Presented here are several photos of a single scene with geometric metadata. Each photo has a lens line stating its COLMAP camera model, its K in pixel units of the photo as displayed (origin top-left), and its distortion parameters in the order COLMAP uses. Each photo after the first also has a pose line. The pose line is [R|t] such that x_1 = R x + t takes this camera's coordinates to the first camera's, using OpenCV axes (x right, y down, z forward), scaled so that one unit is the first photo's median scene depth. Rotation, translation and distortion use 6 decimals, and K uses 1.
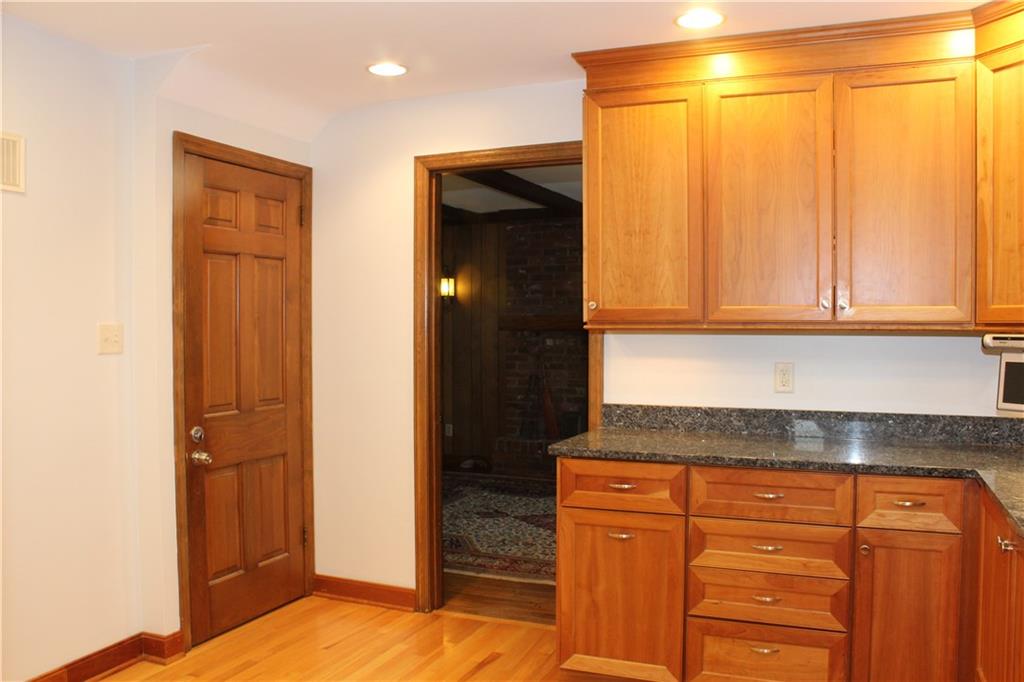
lens RADIAL K [[851.0, 0, 520.9], [0, 851.0, 346.2], [0, 0, 1]] dist [-0.172263, 0.157506]
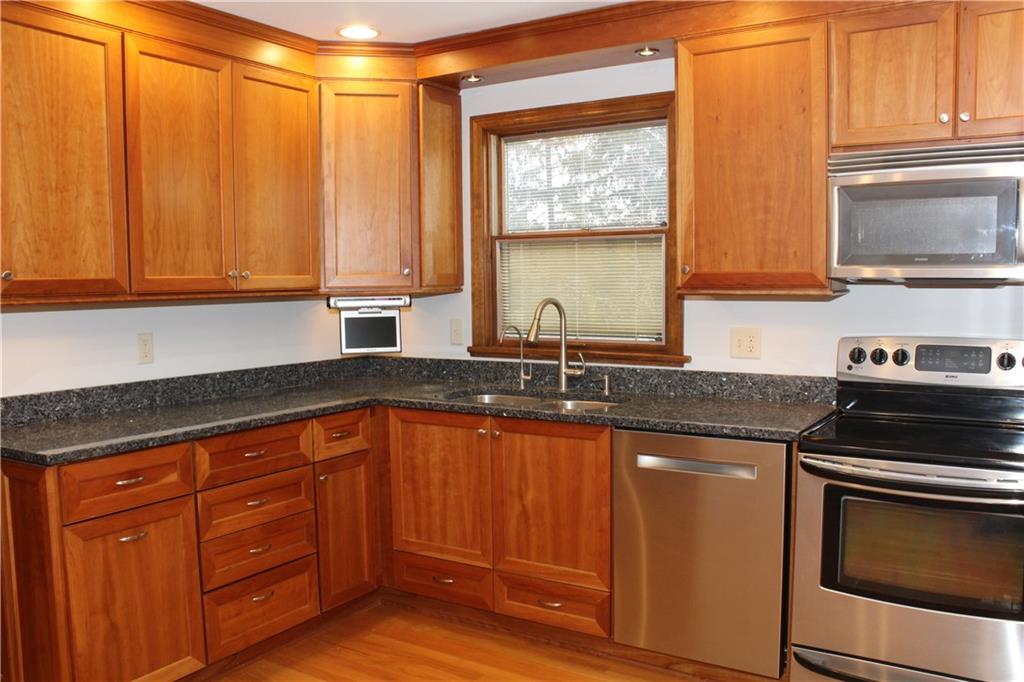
lens RADIAL K [[851.0, 0, 520.9], [0, 851.0, 346.2], [0, 0, 1]] dist [-0.172263, 0.157506]
pose [[0.181133, -0.078902, 0.980288, -0.596079], [0.037320, 0.996610, 0.073320, -0.020988], [-0.982750, 0.023304, 0.183464, 0.409741]]
